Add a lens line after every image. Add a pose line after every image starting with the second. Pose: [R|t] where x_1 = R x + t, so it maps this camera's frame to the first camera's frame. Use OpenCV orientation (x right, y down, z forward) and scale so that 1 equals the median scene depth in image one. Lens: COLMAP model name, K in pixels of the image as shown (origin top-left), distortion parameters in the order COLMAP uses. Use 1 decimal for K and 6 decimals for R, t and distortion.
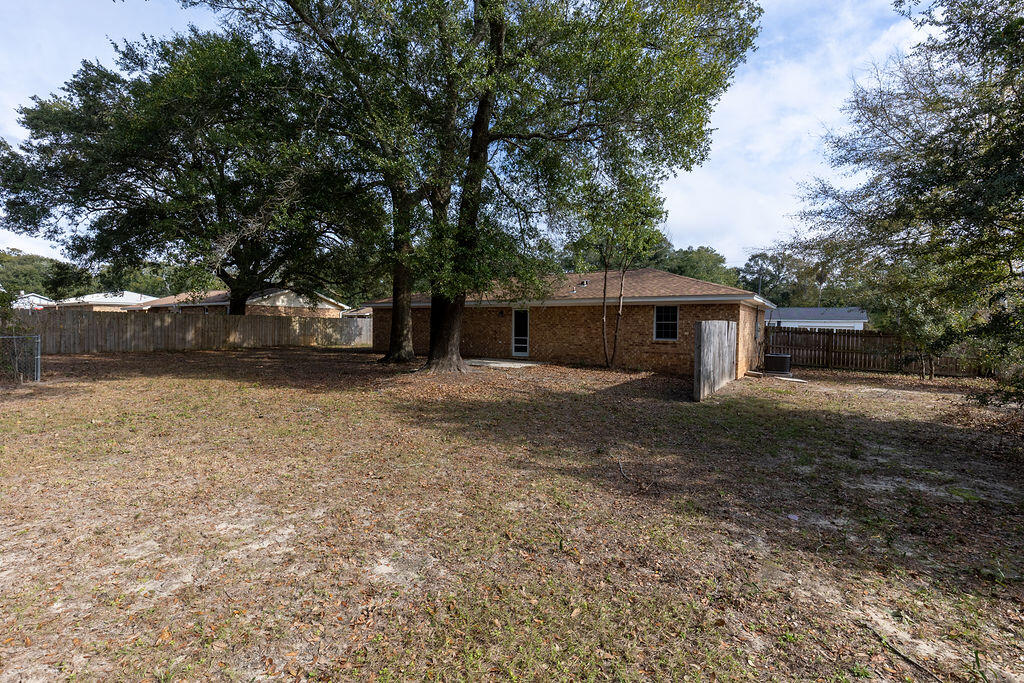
lens RADIAL K [[457.7, 0, 507.9], [0, 457.7, 339.9], [0, 0, 1]] dist [0.000156, 0.000168]
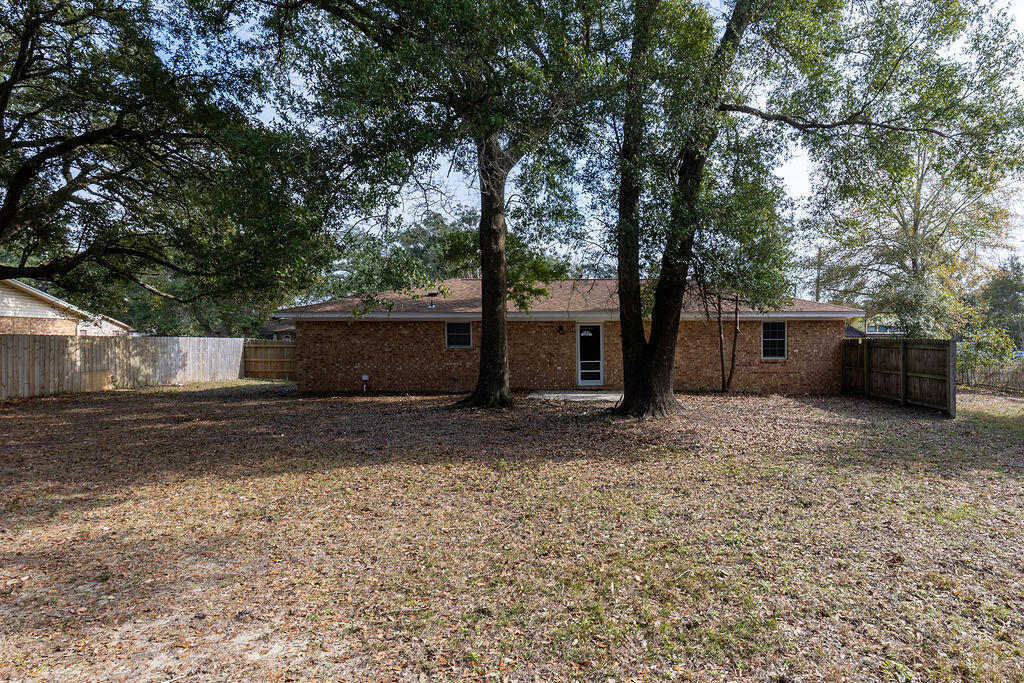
lens RADIAL K [[457.7, 0, 507.9], [0, 457.7, 339.9], [0, 0, 1]] dist [0.000156, 0.000168]
pose [[0.818868, -0.004705, 0.573963, -0.514092], [0.032027, 0.998783, -0.037506, -0.016042], [-0.573088, 0.049095, 0.818022, 0.437705]]
